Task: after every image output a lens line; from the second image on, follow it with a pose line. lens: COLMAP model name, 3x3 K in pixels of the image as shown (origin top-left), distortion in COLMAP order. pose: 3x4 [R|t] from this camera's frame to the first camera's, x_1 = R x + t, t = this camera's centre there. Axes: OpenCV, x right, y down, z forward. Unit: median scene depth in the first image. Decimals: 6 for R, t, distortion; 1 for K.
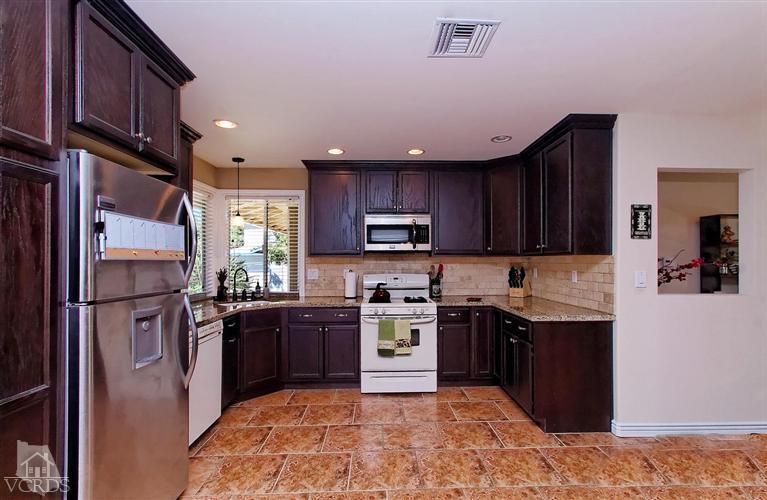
lens RADIAL K [[365.8, 0, 391.1], [0, 365.8, 258.4], [0, 0, 1]] dist [-0.000124, 0.000260]
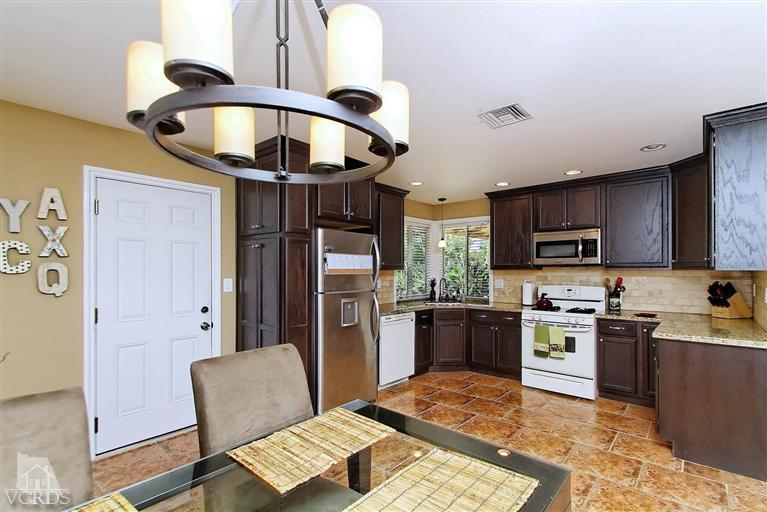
lens RADIAL K [[361.0, 0, 392.2], [0, 361.0, 267.4], [0, 0, 1]] dist [0.001329, 0.000314]
pose [[0.735471, -0.003672, -0.677547, 0.408603], [0.003912, 0.999992, -0.001174, -0.013918], [0.677545, -0.001787, 0.735479, -0.147708]]
